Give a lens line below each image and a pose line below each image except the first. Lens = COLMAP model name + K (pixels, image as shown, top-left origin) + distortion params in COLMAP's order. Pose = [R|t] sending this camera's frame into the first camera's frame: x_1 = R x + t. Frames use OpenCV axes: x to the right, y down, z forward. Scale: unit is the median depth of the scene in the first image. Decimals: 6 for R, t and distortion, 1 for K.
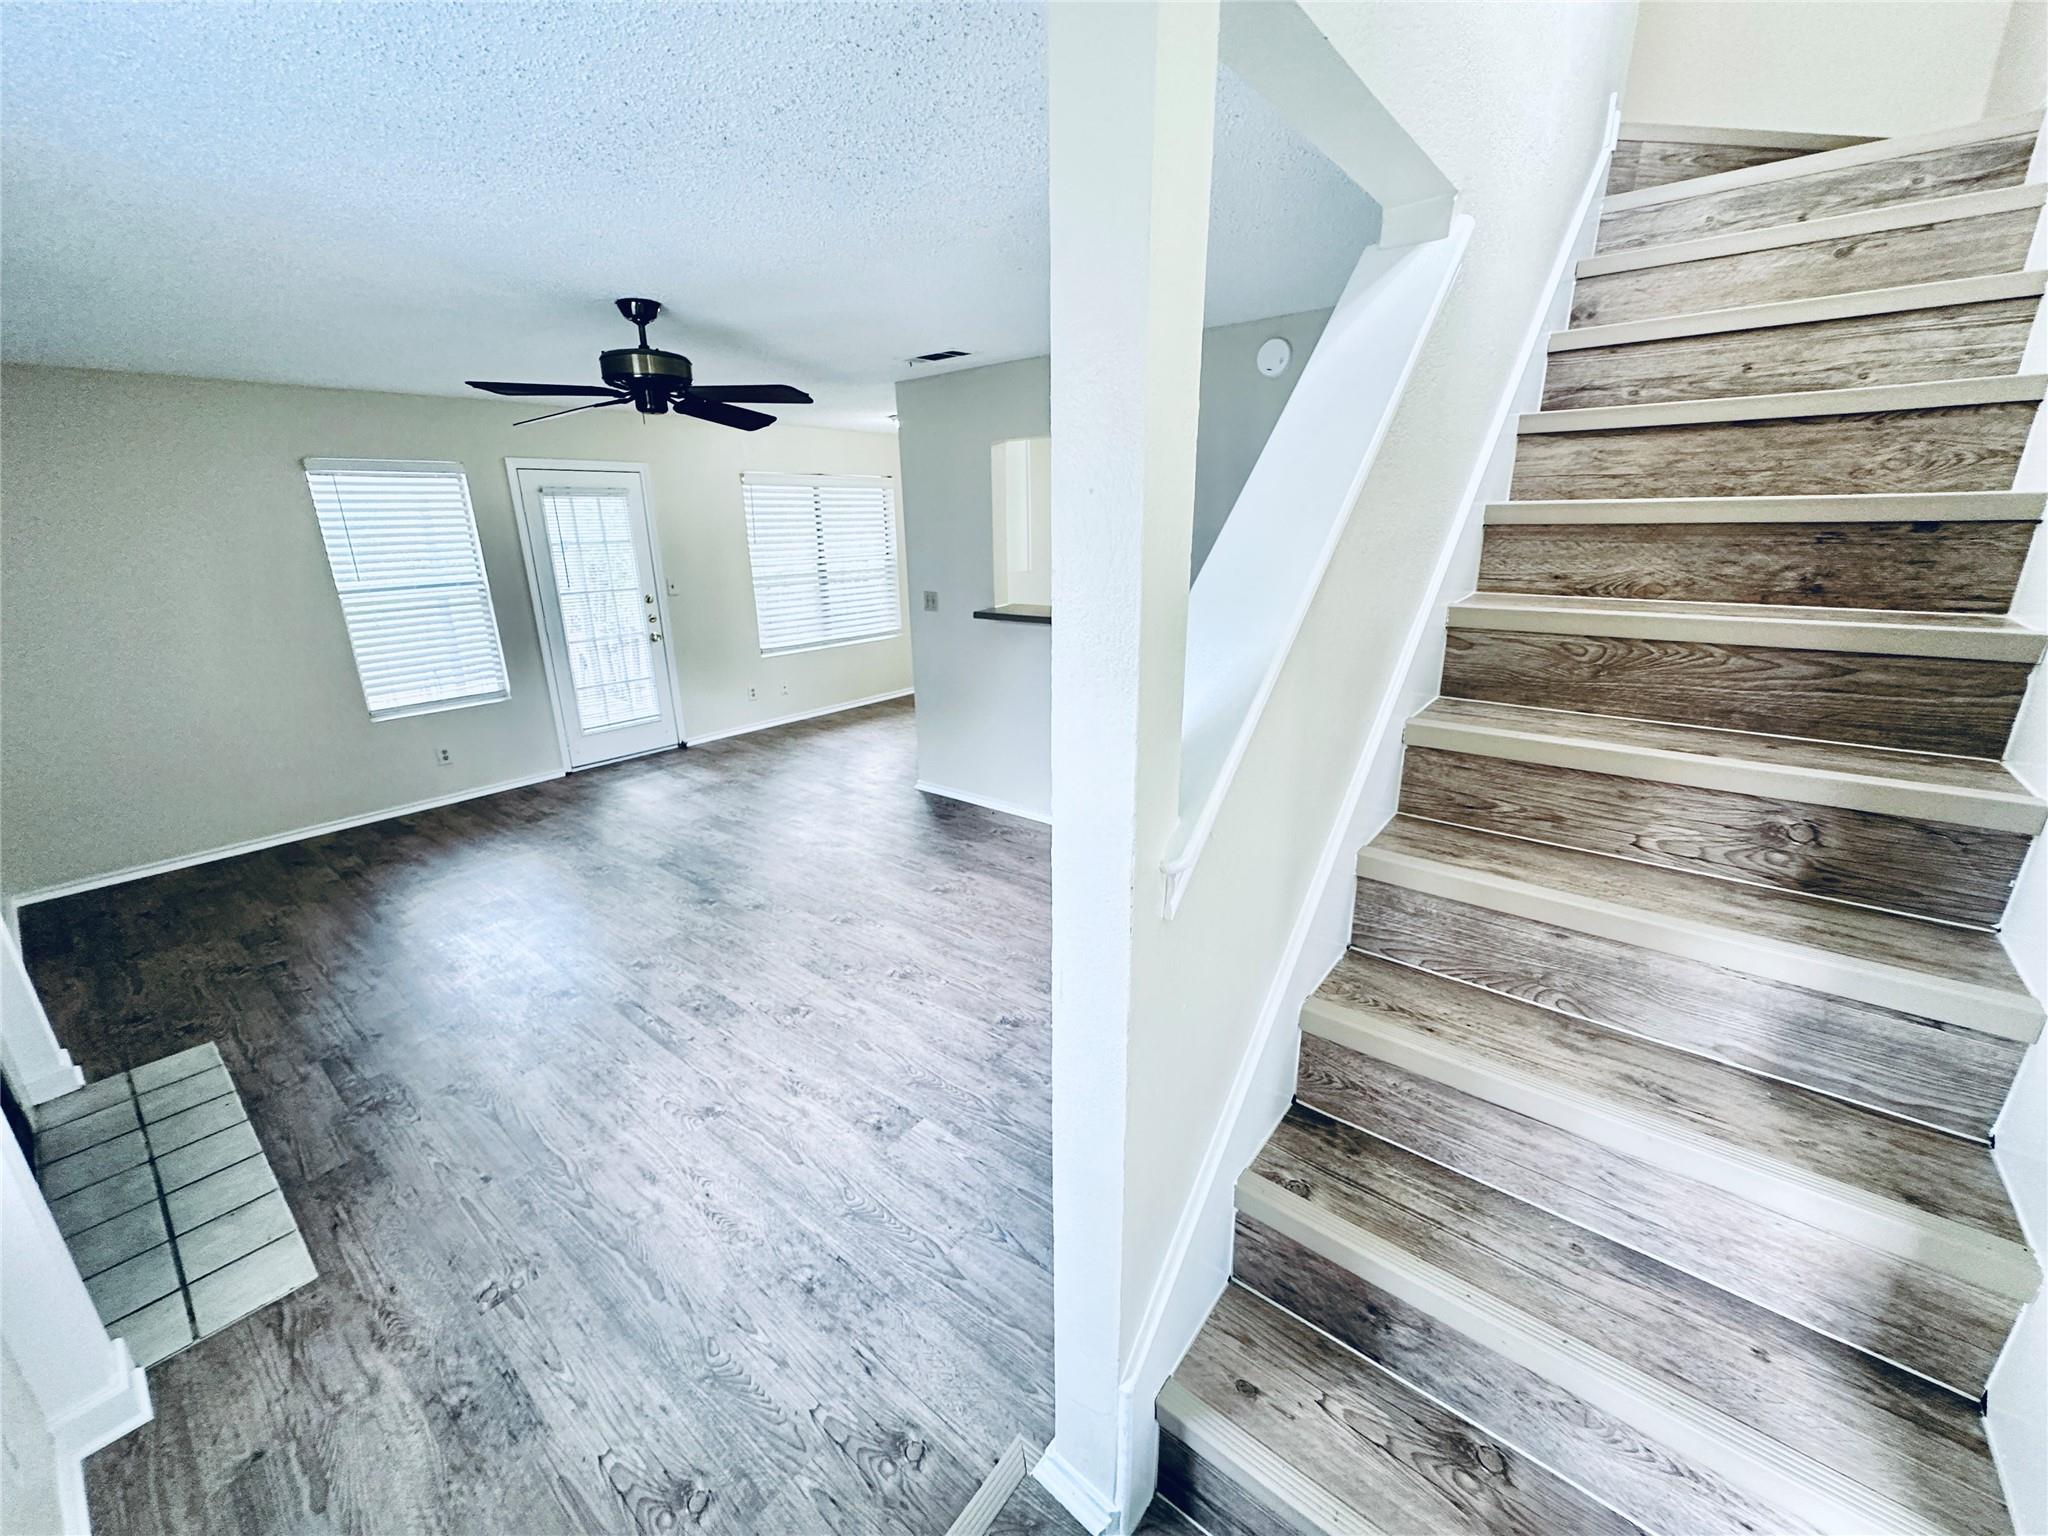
lens RADIAL K [[816.5, 0, 1022.3], [0, 816.5, 765.8], [0, 0, 1]] dist [-0.003519, 0.001189]
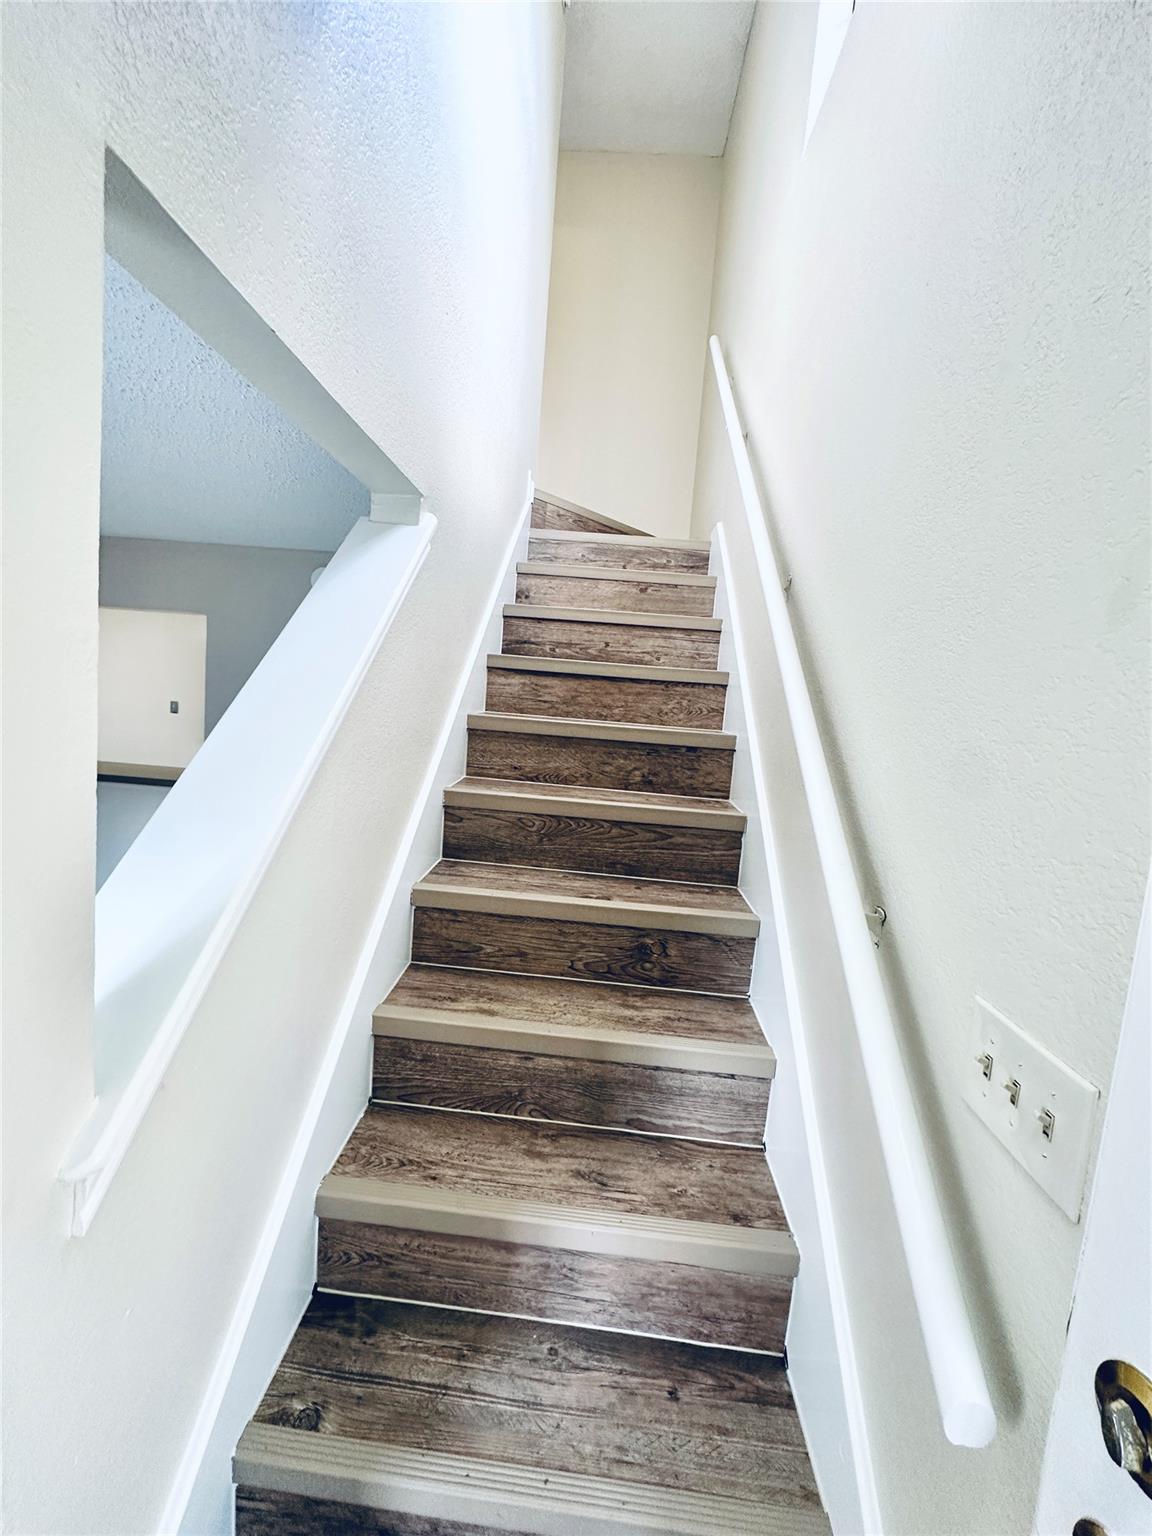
lens RADIAL K [[612.4, 0, 573.9], [0, 612.4, 765.5], [0, 0, 1]] dist [-0.003519, 0.001189]
pose [[0.807778, 0.020575, 0.589127, 0.132226], [0.081614, 0.985863, -0.146335, -0.086096], [-0.583810, 0.166287, 0.794679, 0.111200]]
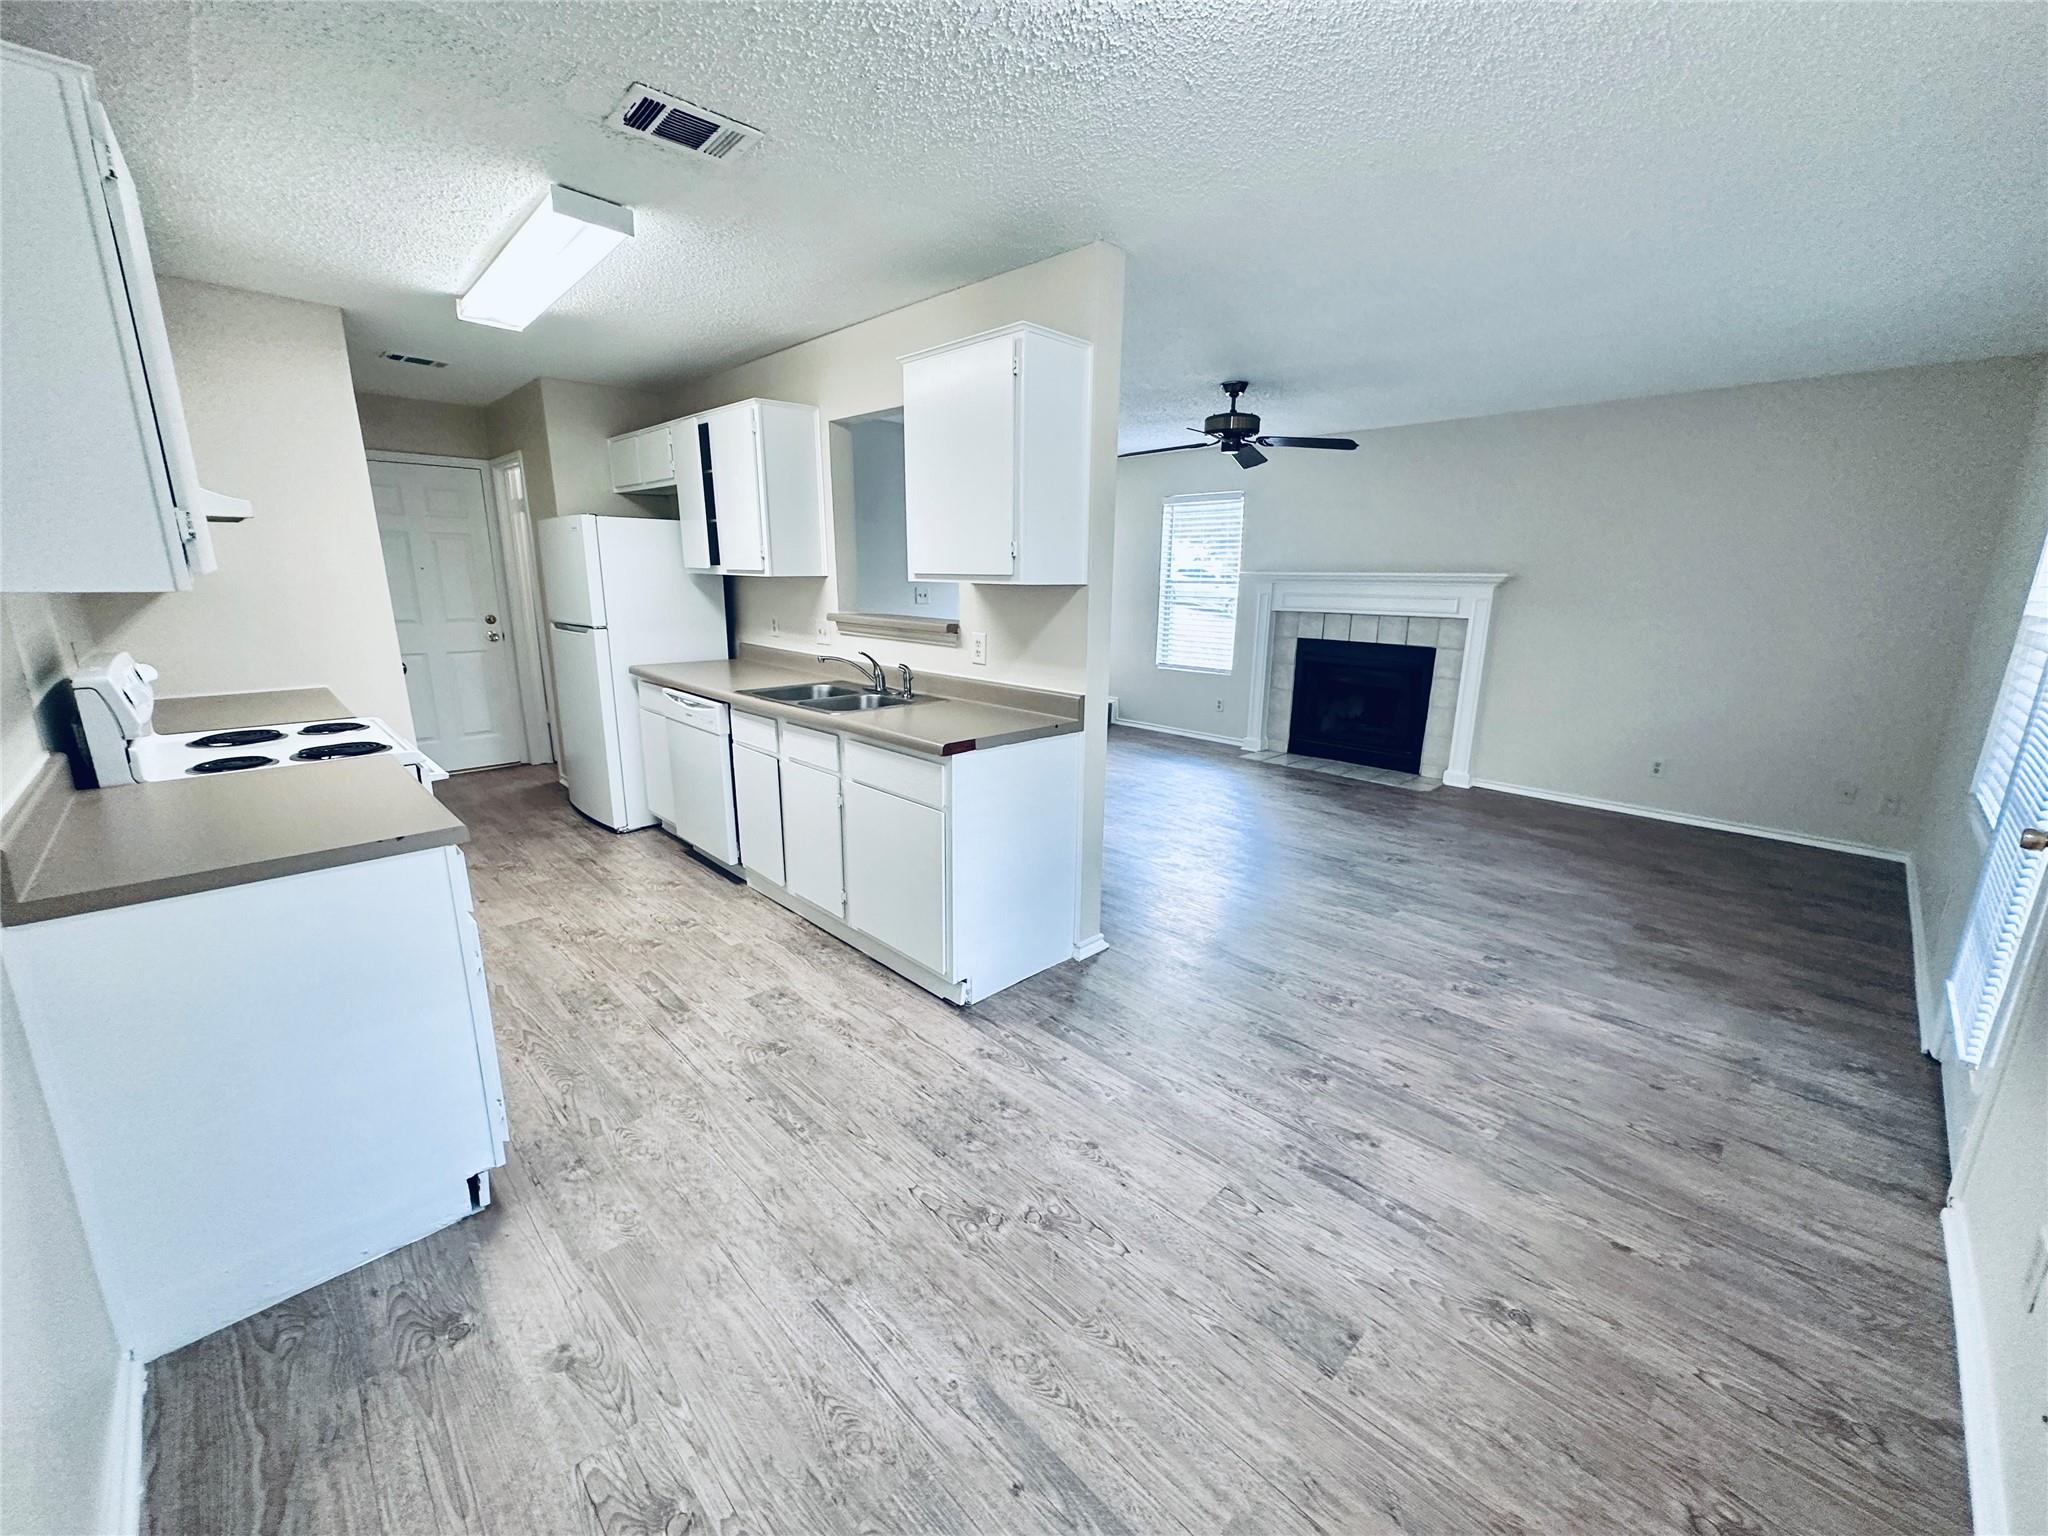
lens RADIAL K [[816.5, 0, 1024.9], [0, 816.5, 766.1], [0, 0, 1]] dist [-0.003519, 0.001189]
pose [[-0.993263, -0.019346, 0.114255, -0.222629], [0.041202, 0.862582, 0.504237, -0.625944], [-0.108309, 0.505548, -0.855973, 2.336054]]
